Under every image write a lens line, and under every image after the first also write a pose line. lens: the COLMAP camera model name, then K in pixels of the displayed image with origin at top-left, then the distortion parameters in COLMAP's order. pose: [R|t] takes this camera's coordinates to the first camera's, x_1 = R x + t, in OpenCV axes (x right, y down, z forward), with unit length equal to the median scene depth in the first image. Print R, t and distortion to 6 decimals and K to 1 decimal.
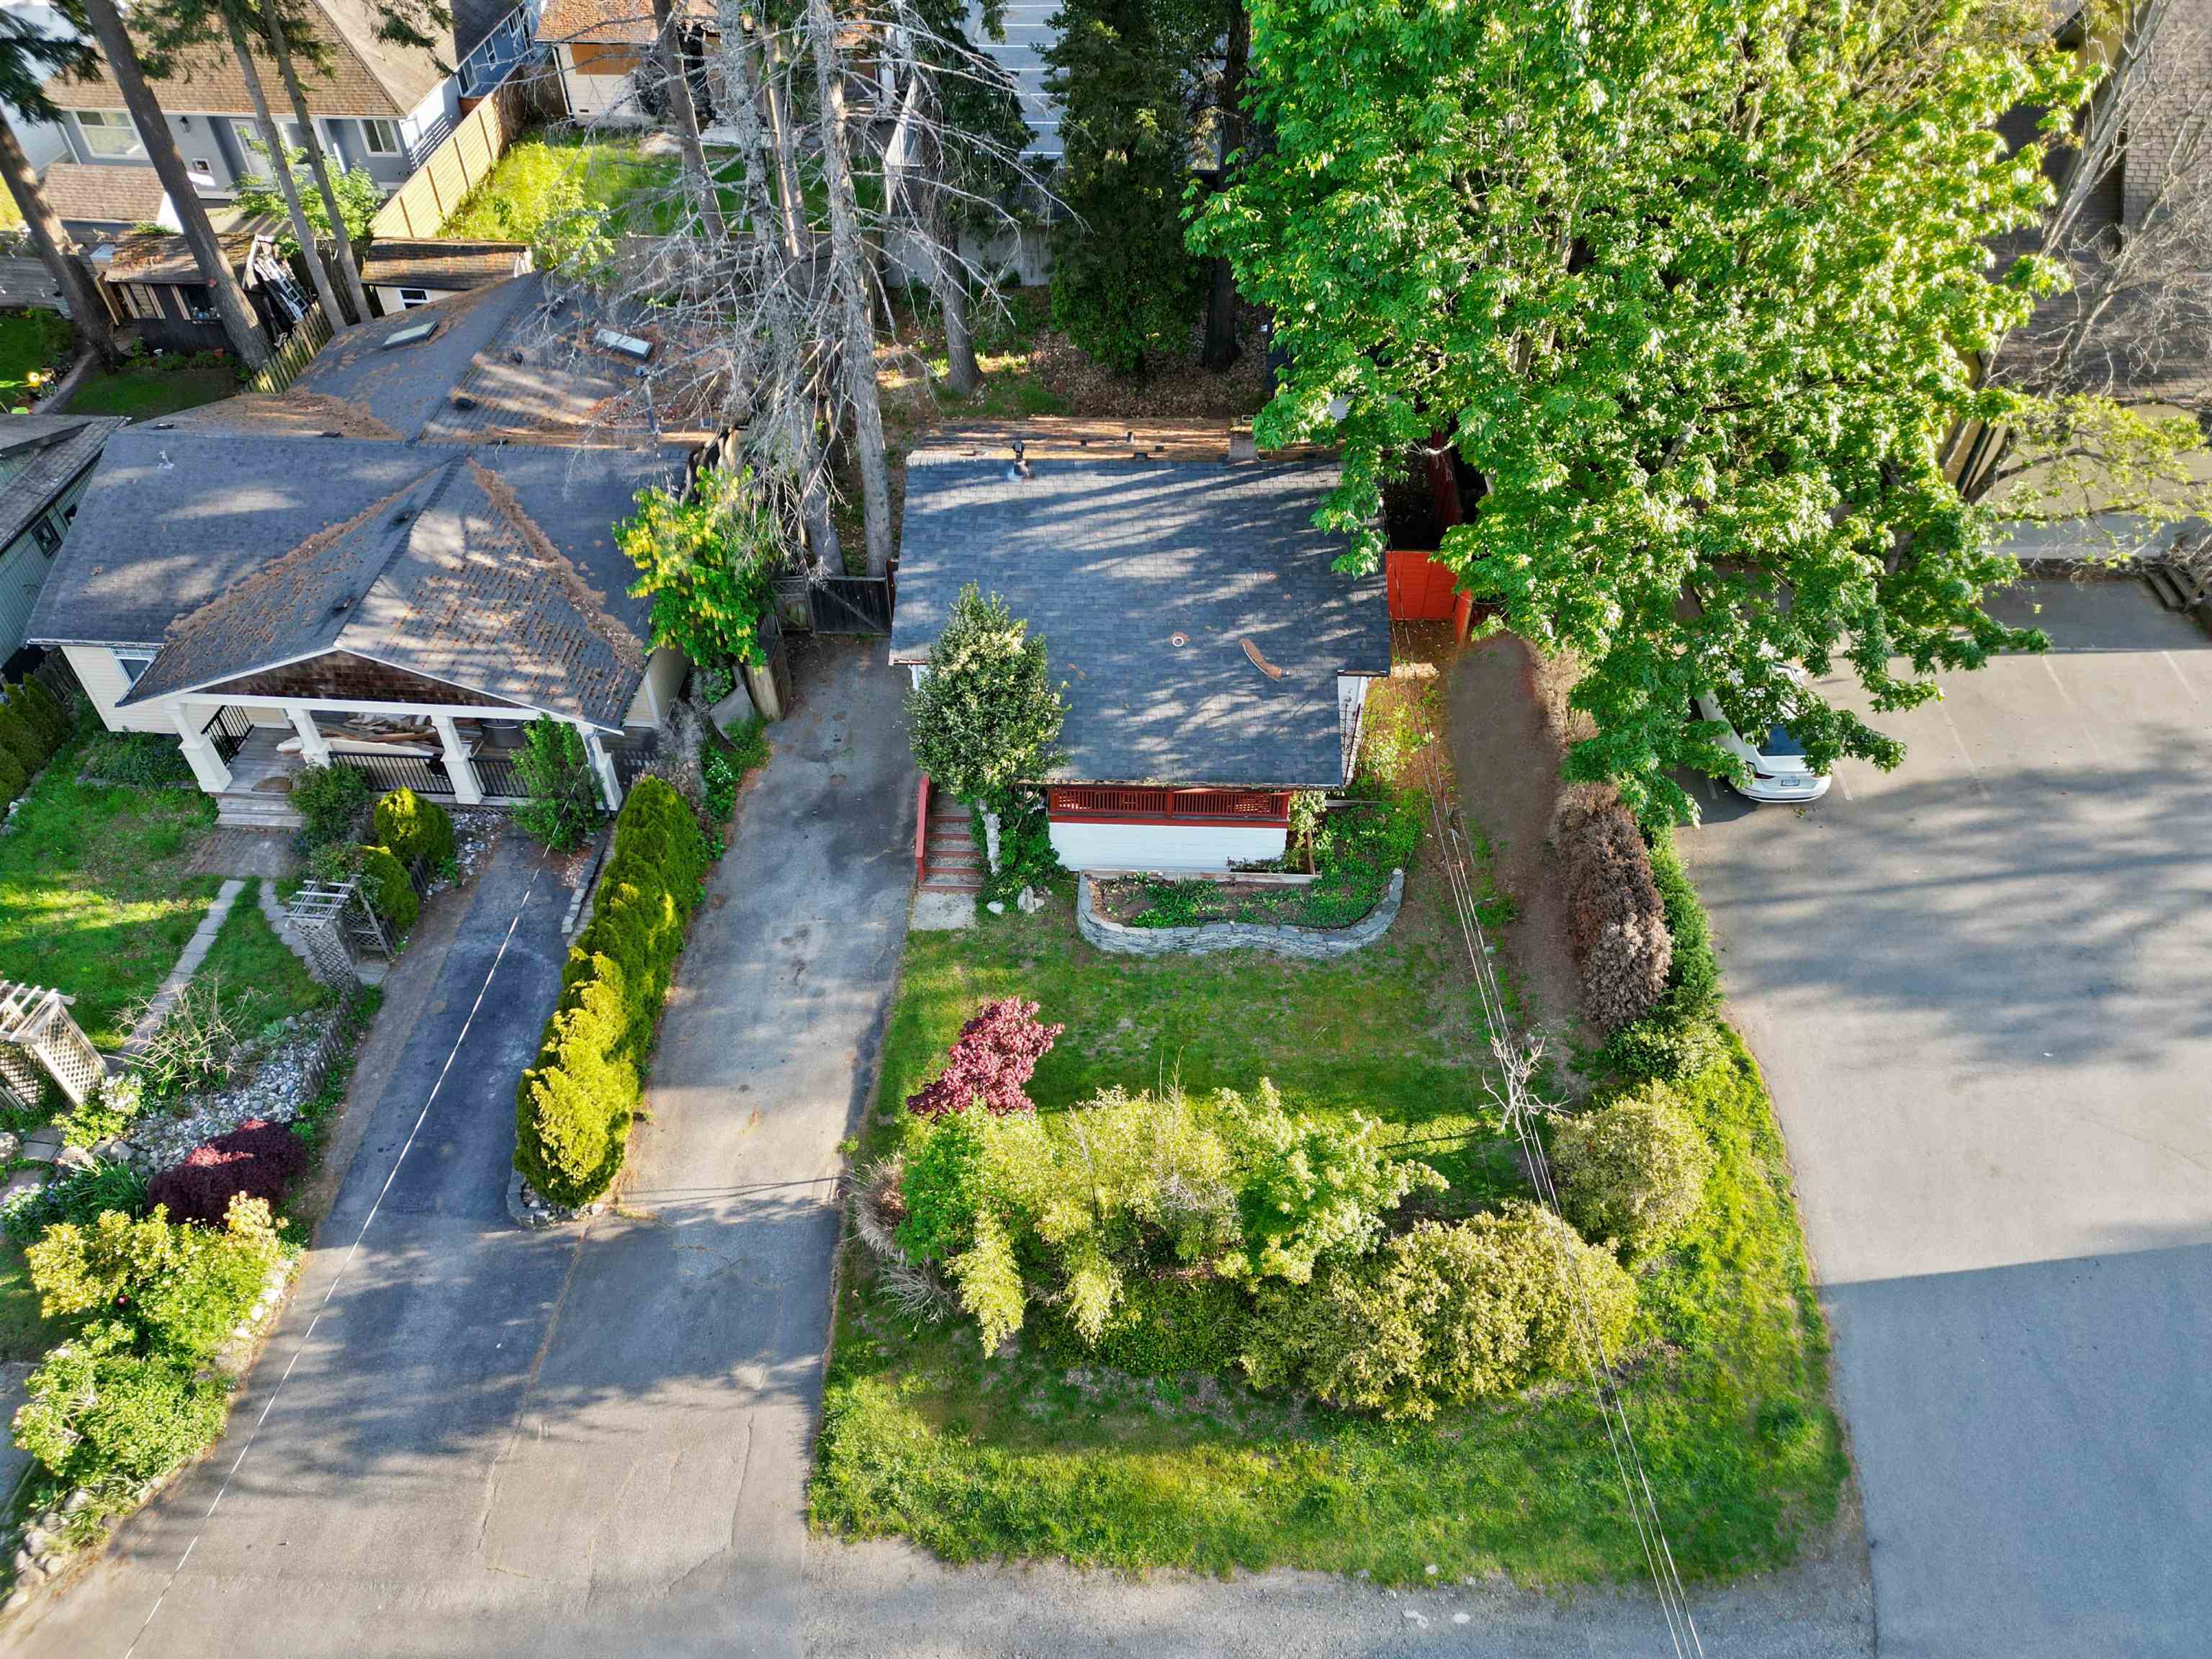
lens RADIAL K [[1537.8, 0, 1095.6], [0, 1537.8, 839.0], [0, 0, 1]] dist [0.084126, -0.080031]
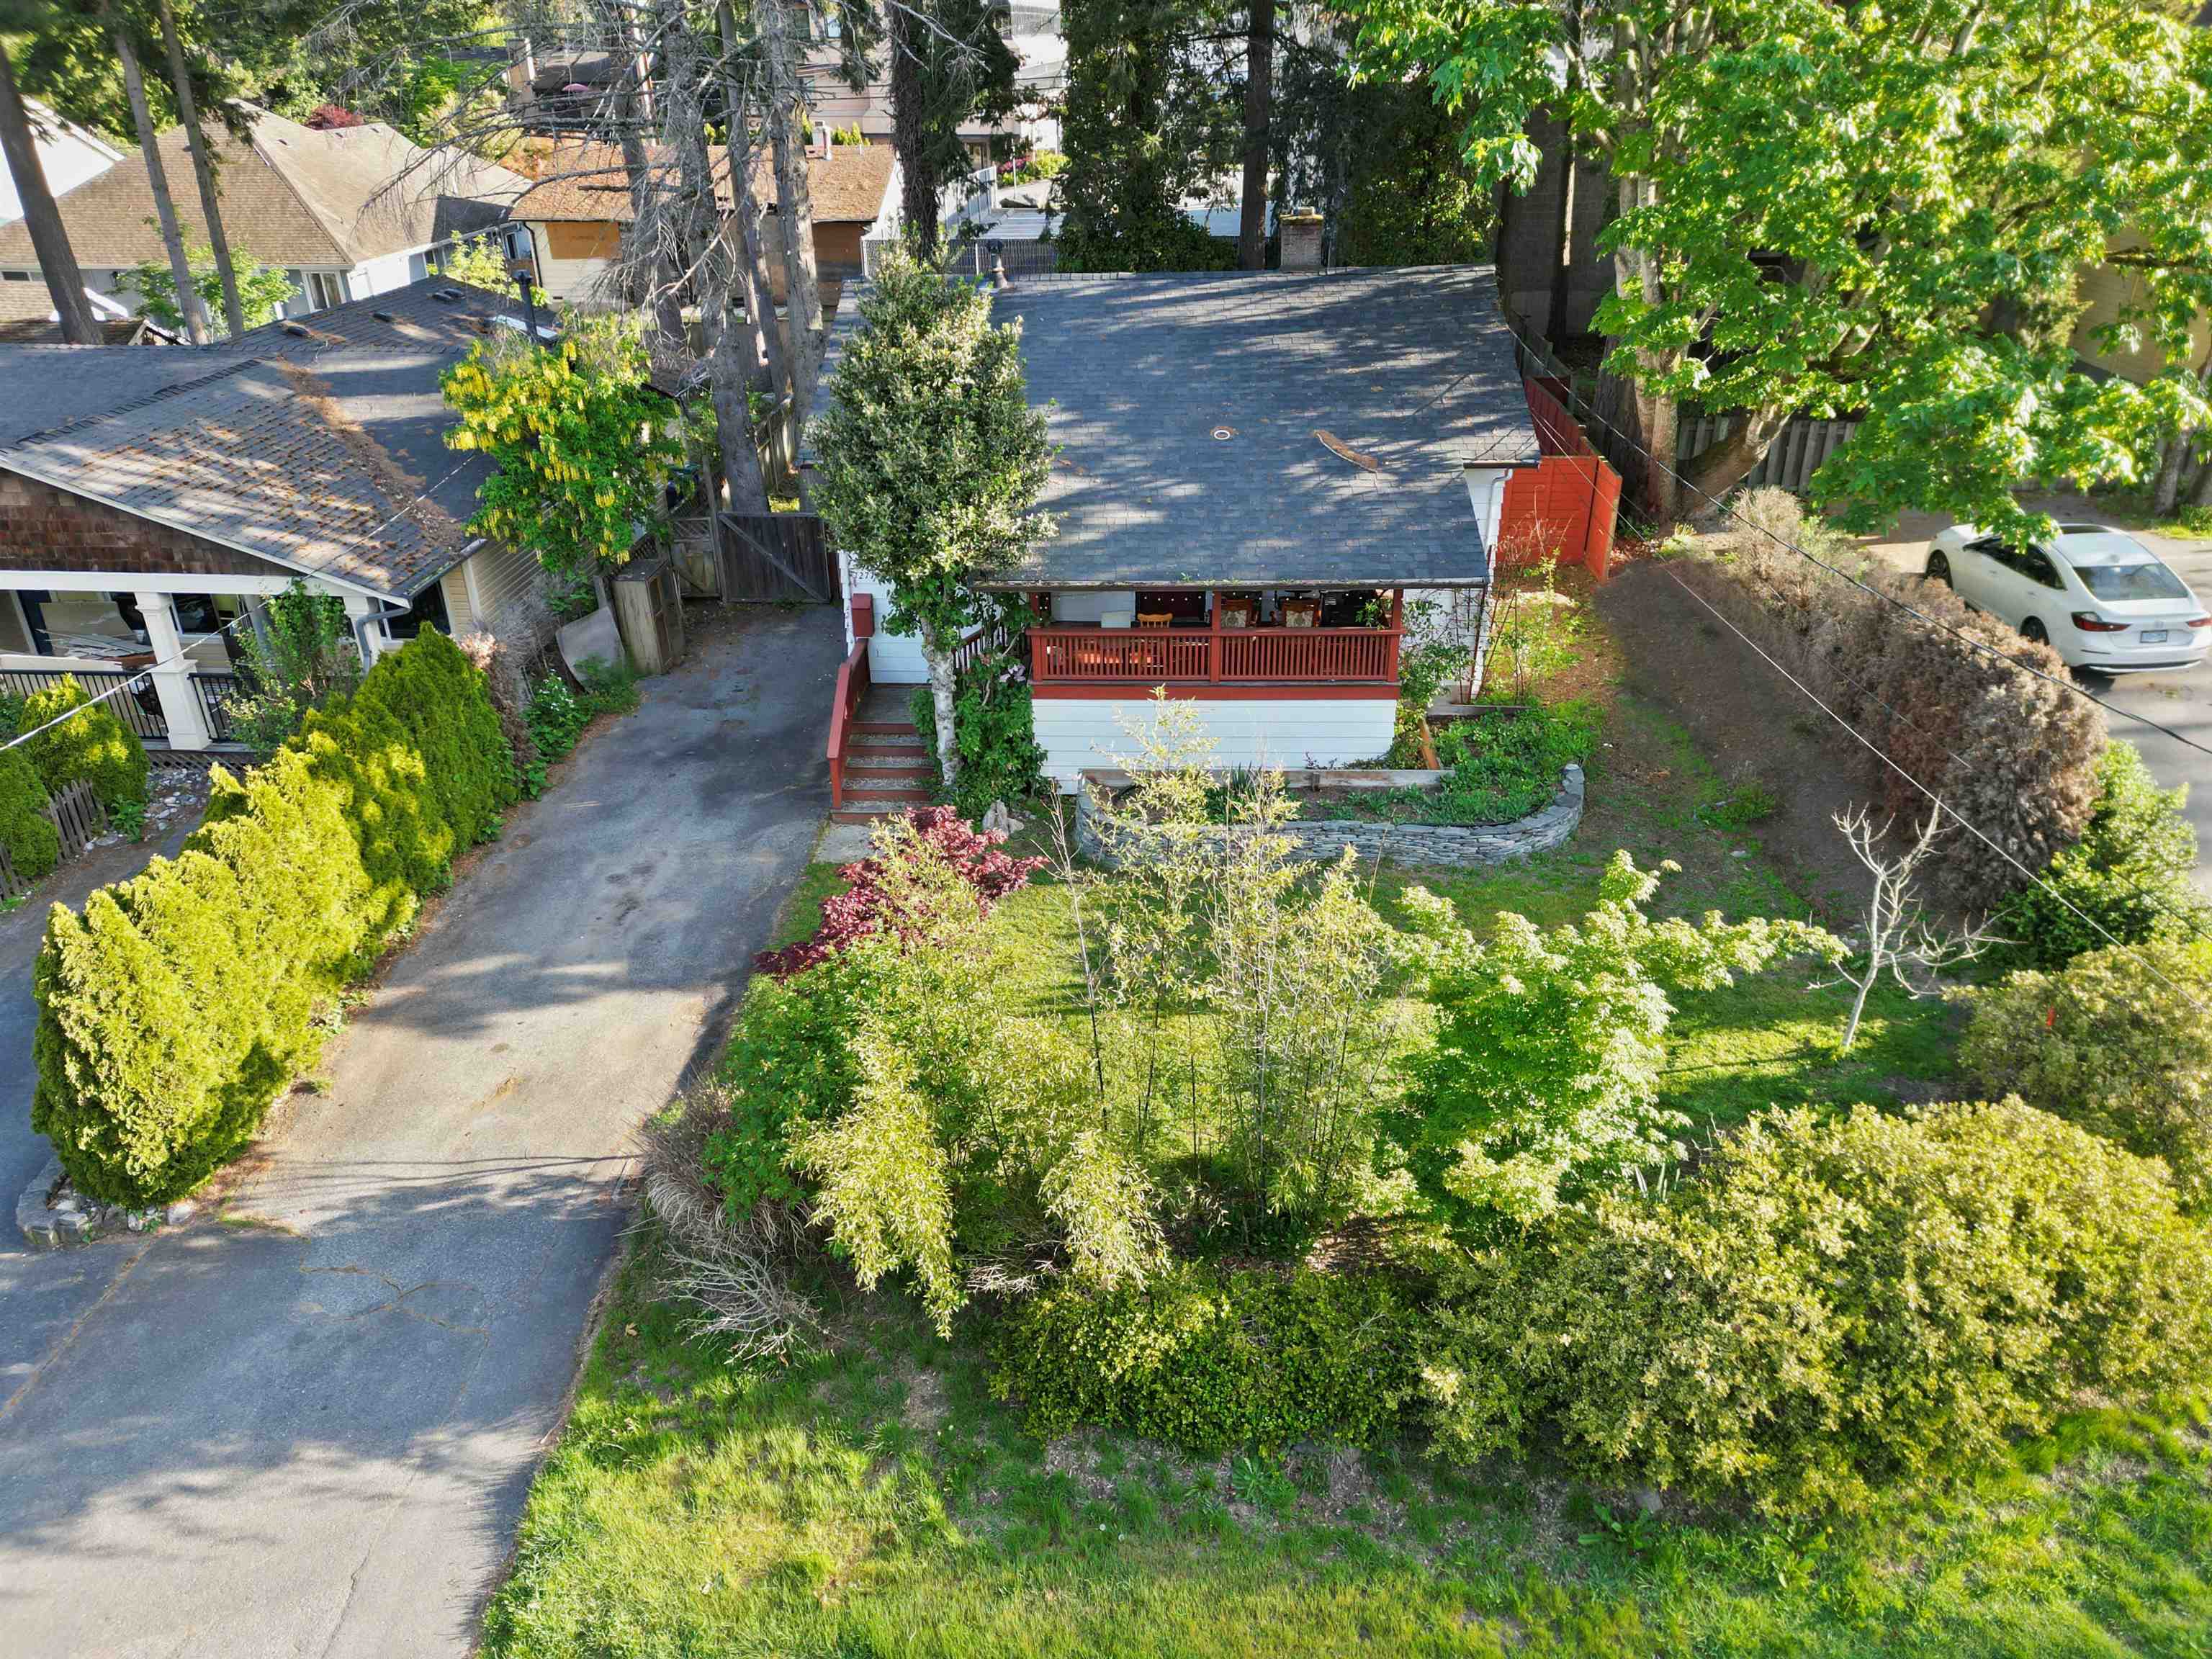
lens RADIAL K [[1537.8, 0, 1095.6], [0, 1537.8, 839.0], [0, 0, 1]] dist [0.084126, -0.080031]
pose [[0.999952, -0.007658, -0.006111, 0.000968], [0.005535, 0.956222, -0.292590, 0.286041], [0.008084, 0.292542, 0.956219, 0.463360]]
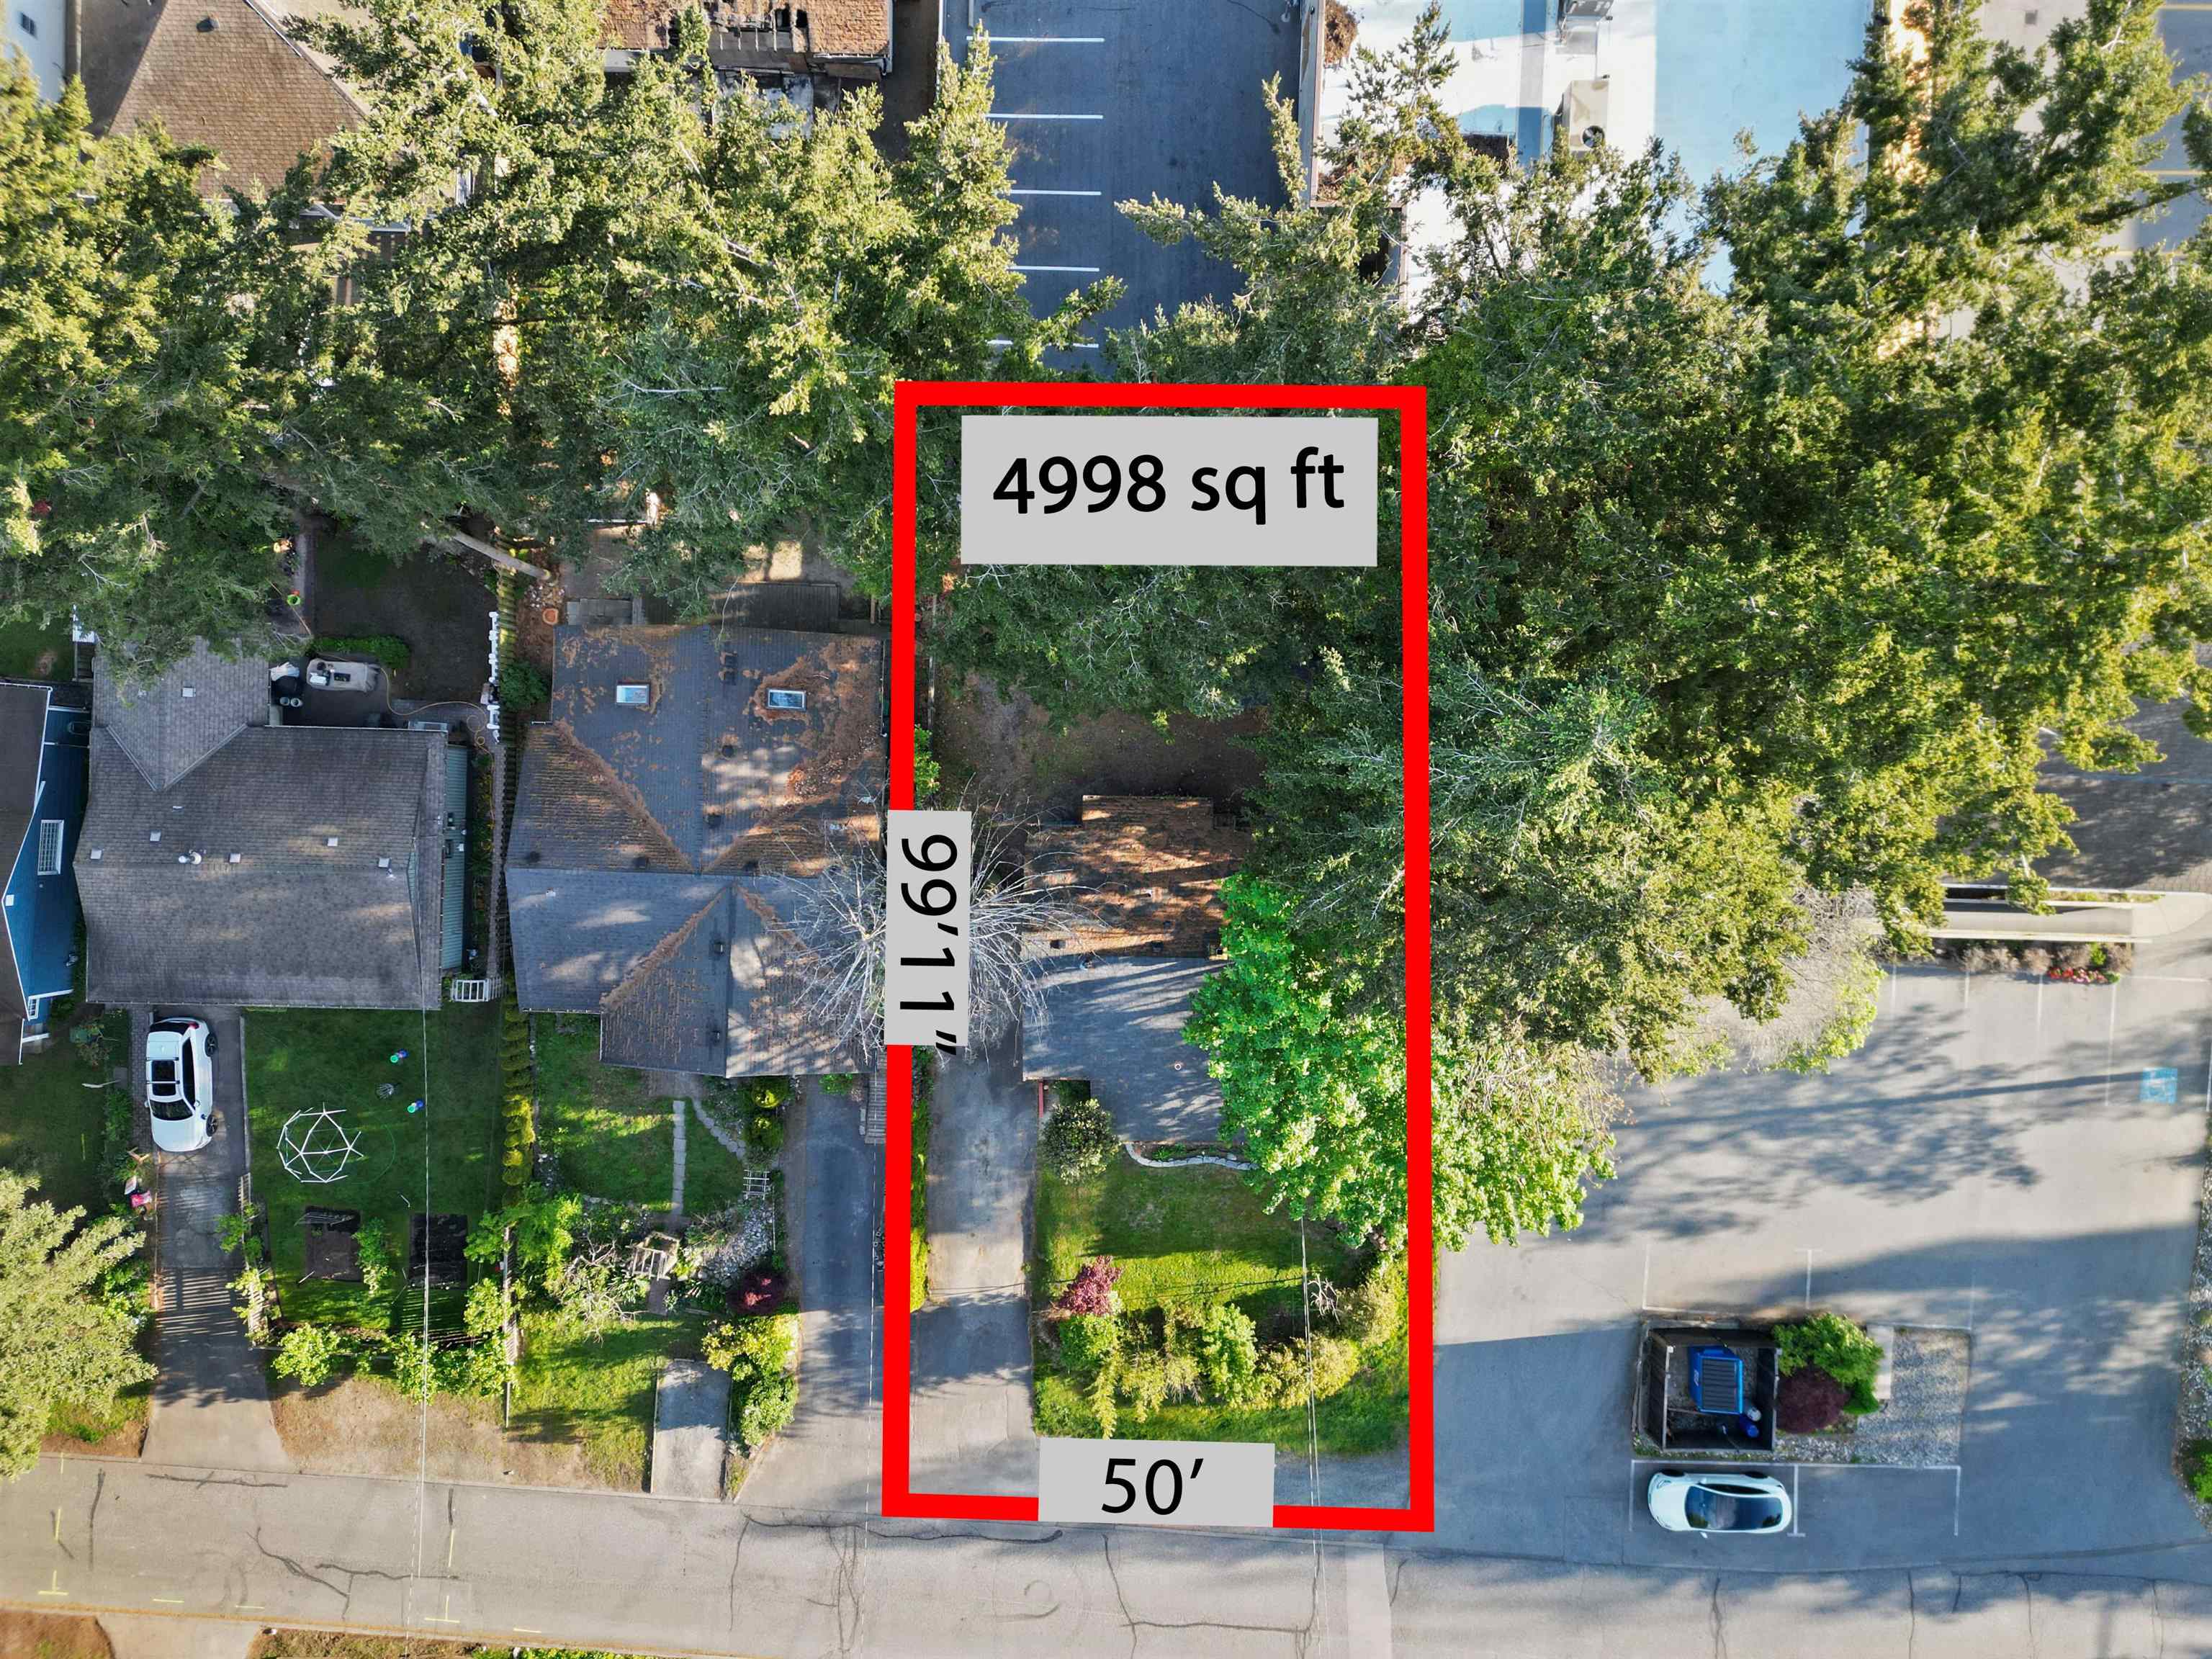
lens RADIAL K [[1537.8, 0, 1095.6], [0, 1537.8, 839.0], [0, 0, 1]] dist [0.084126, -0.080031]
pose [[0.999578, -0.025536, -0.013846, -0.016354], [0.027675, 0.692338, 0.721042, -1.956916], [-0.008827, -0.721121, 0.692753, -0.100498]]
